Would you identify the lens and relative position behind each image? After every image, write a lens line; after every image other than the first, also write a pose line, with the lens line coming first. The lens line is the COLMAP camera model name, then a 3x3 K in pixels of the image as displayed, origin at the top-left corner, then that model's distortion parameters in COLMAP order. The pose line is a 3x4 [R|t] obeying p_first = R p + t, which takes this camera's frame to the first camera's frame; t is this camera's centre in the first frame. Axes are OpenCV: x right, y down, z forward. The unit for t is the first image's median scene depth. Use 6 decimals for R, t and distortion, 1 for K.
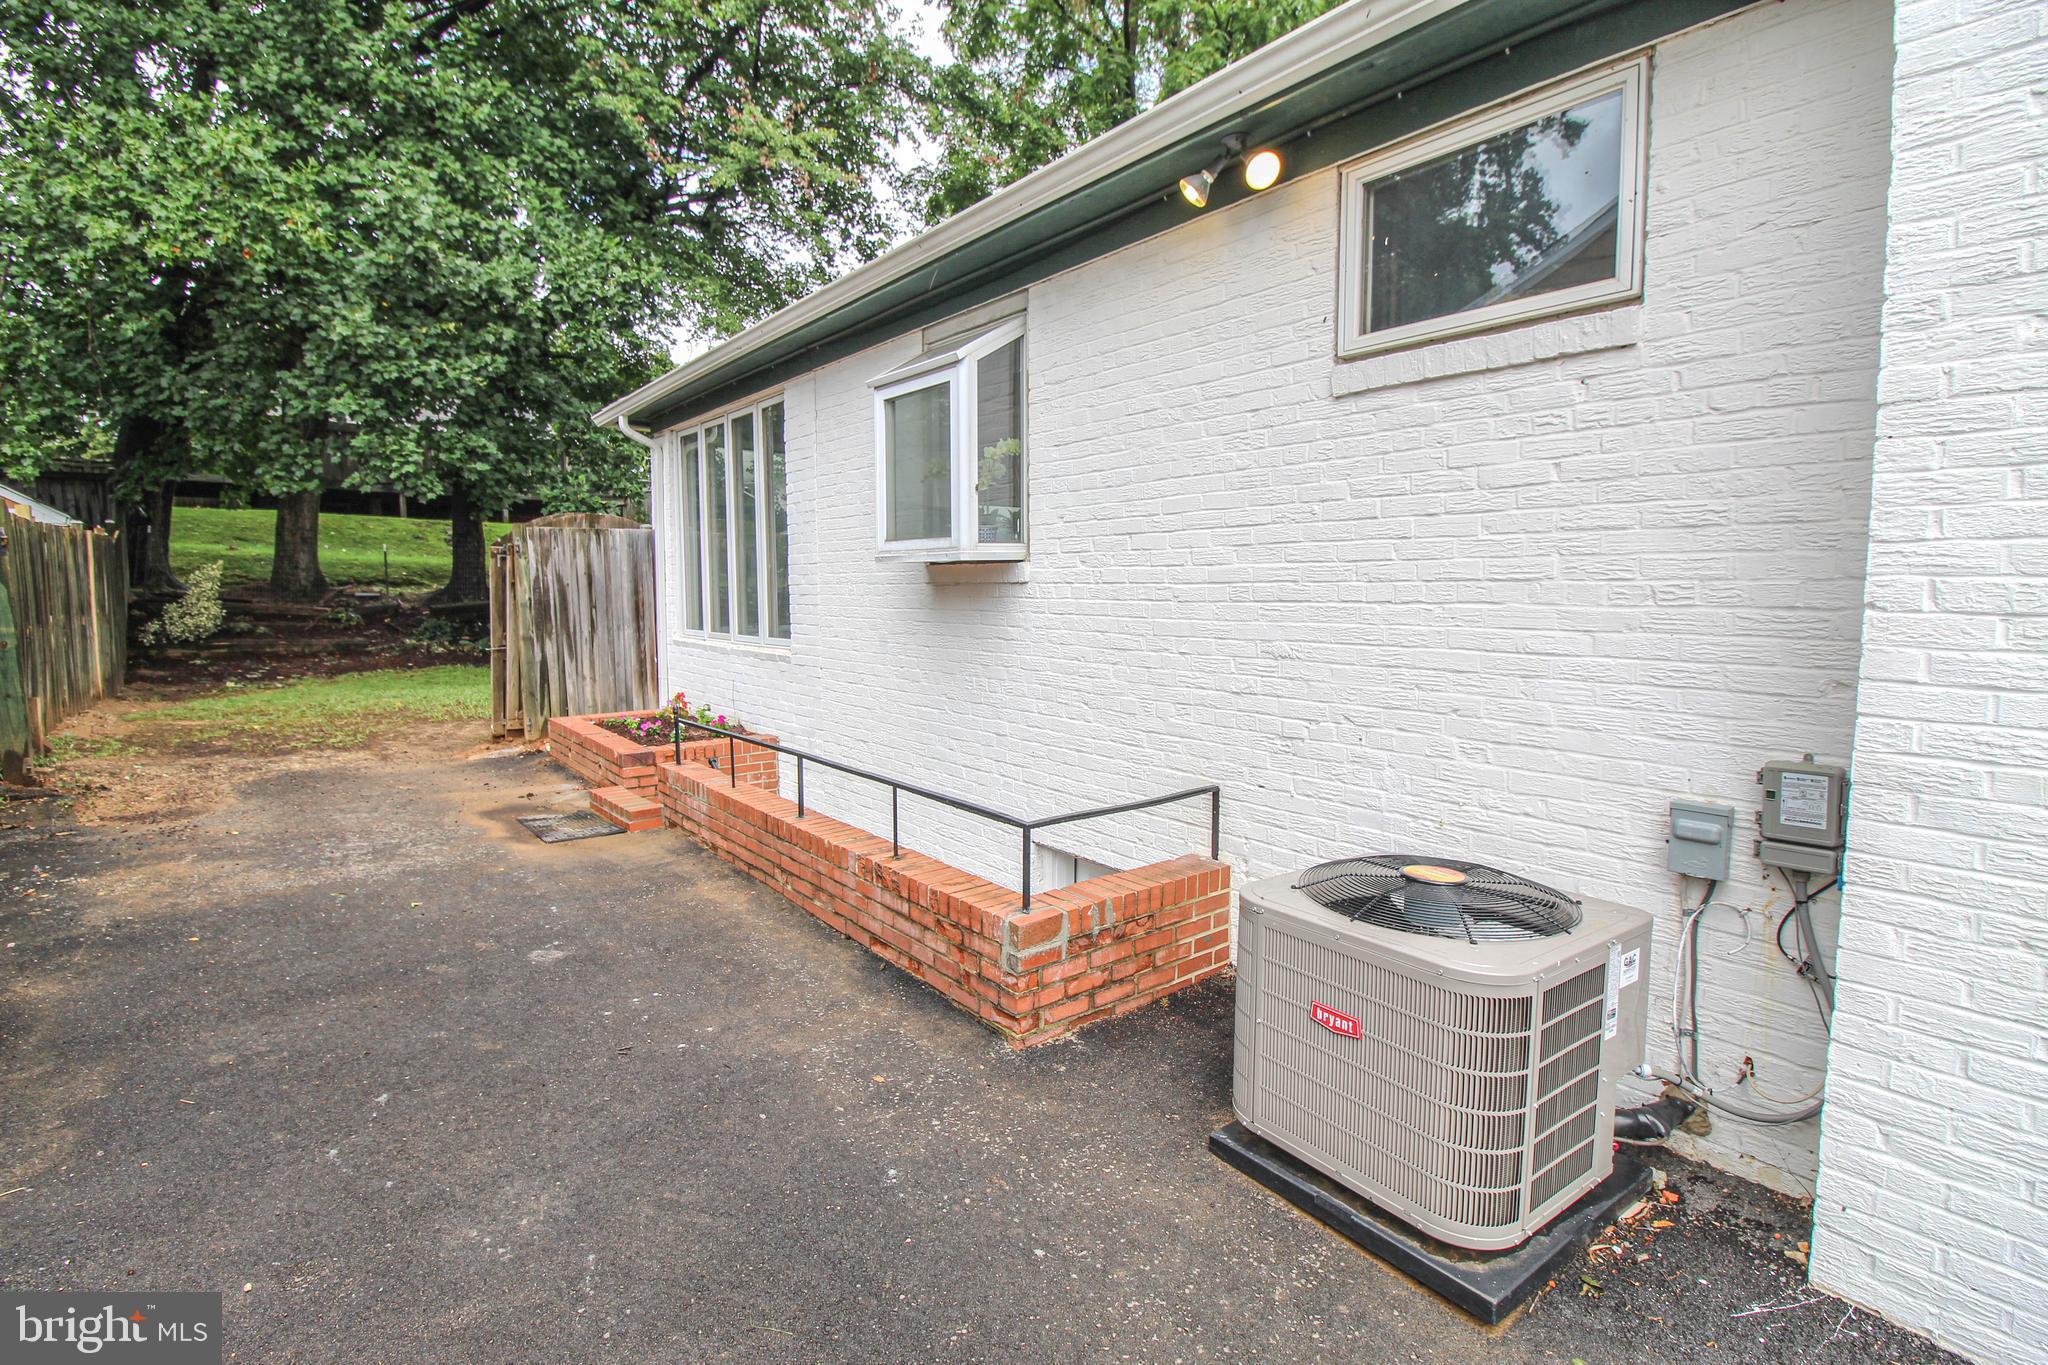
lens RADIAL K [[947.7, 0, 1026.7], [0, 947.7, 665.3], [0, 0, 1]] dist [0.000028, -0.013357]
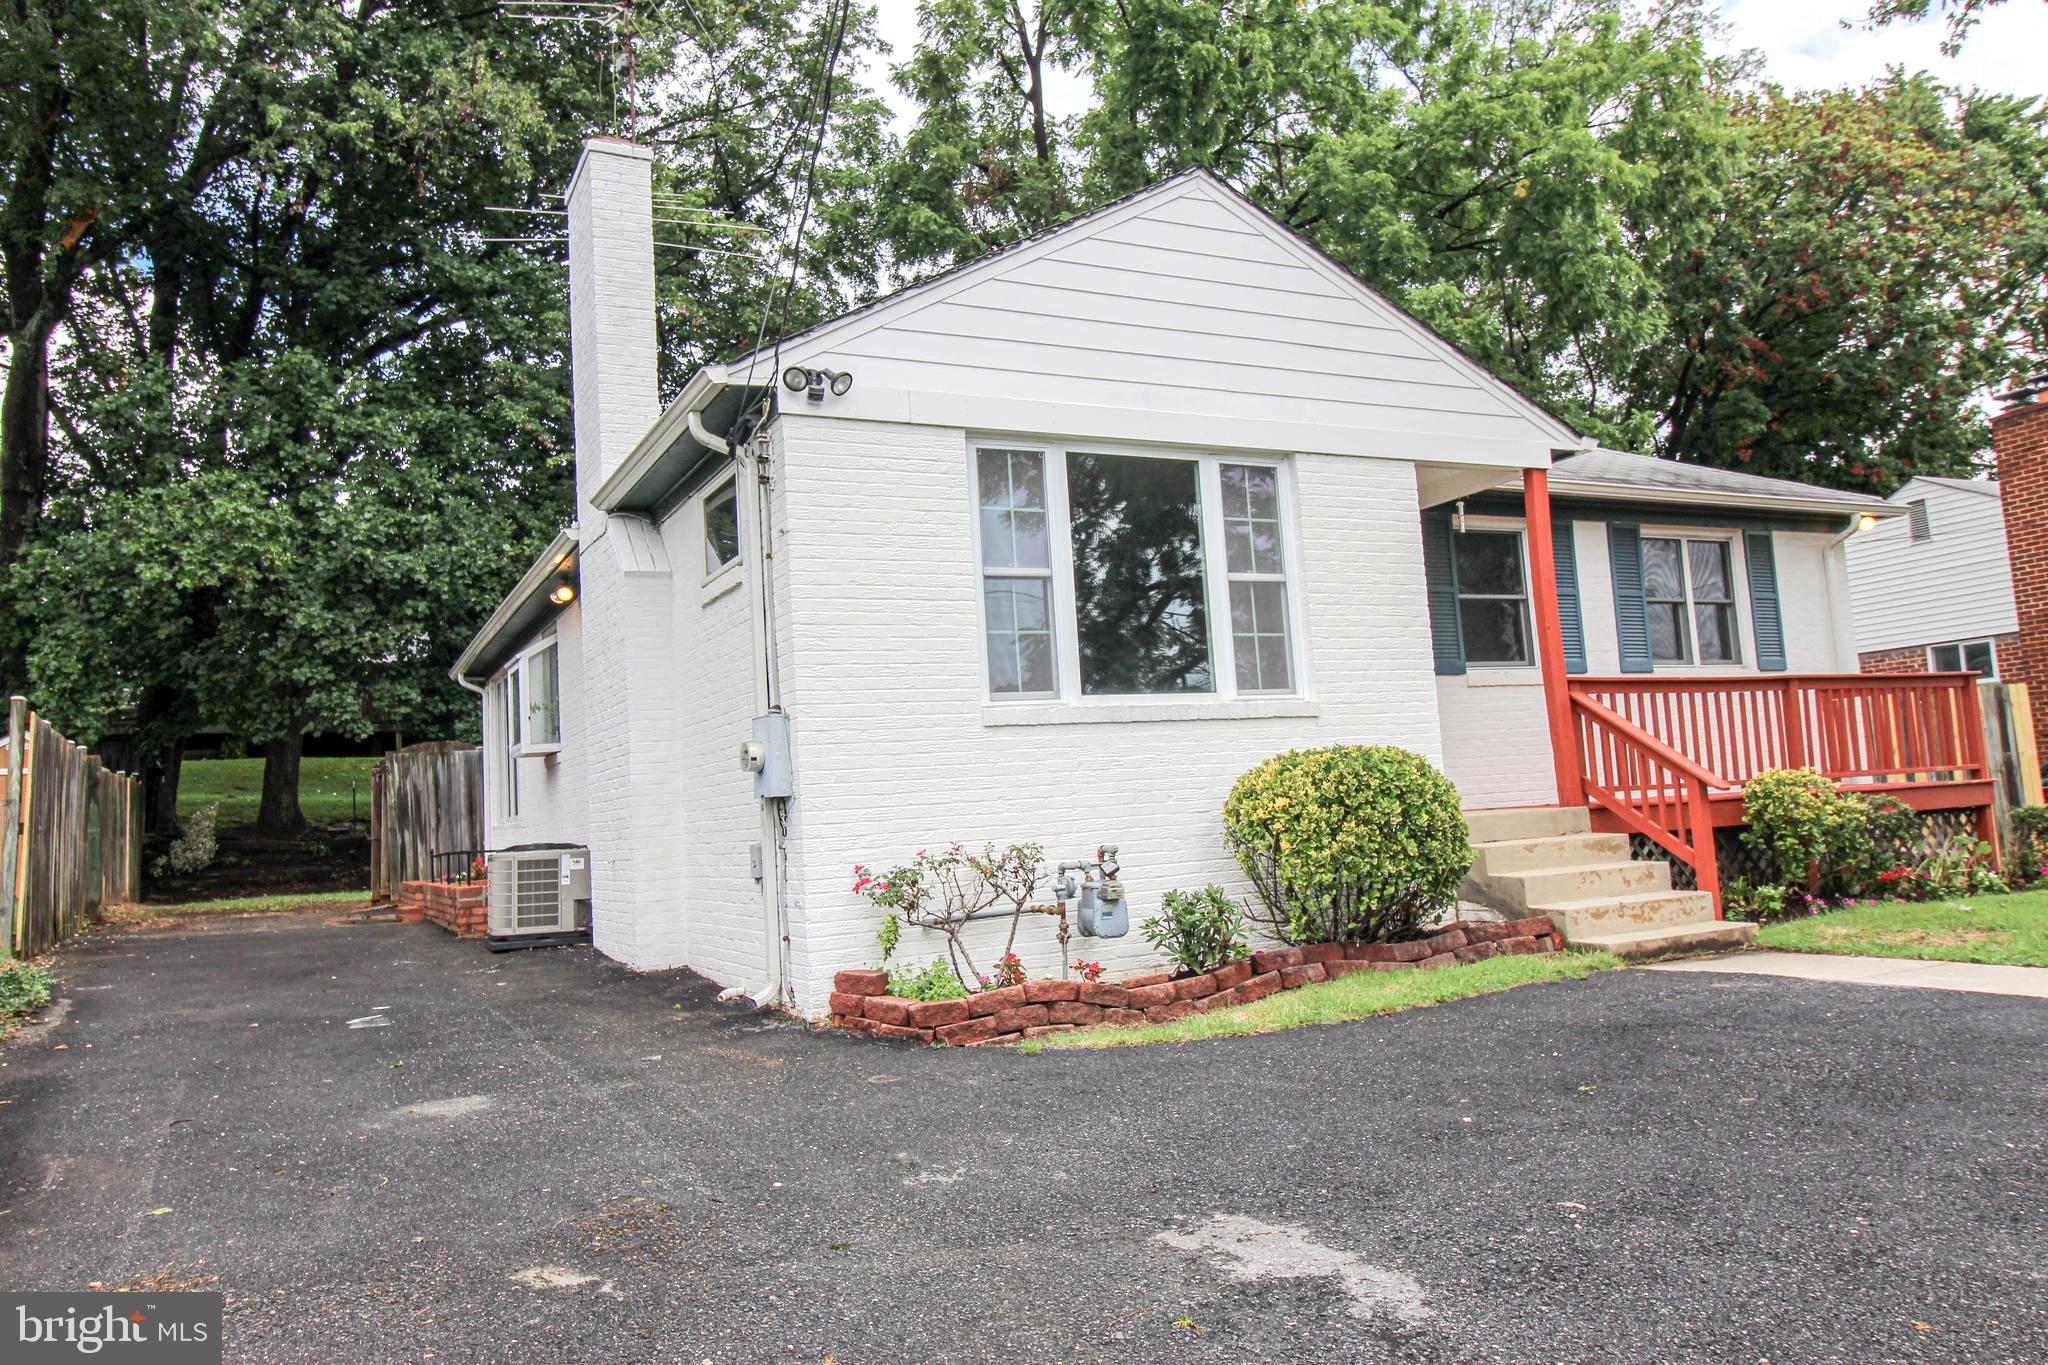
lens RADIAL K [[1465.0, 0, 1024.0], [0, 1465.0, 682.5], [0, 0, 1]] dist [0.004207, 0.000340]
pose [[0.976098, -0.075676, -0.203727, 0.674839], [0.039097, 0.983268, -0.177921, 0.141885], [0.213783, 0.165703, 0.962725, -0.754922]]
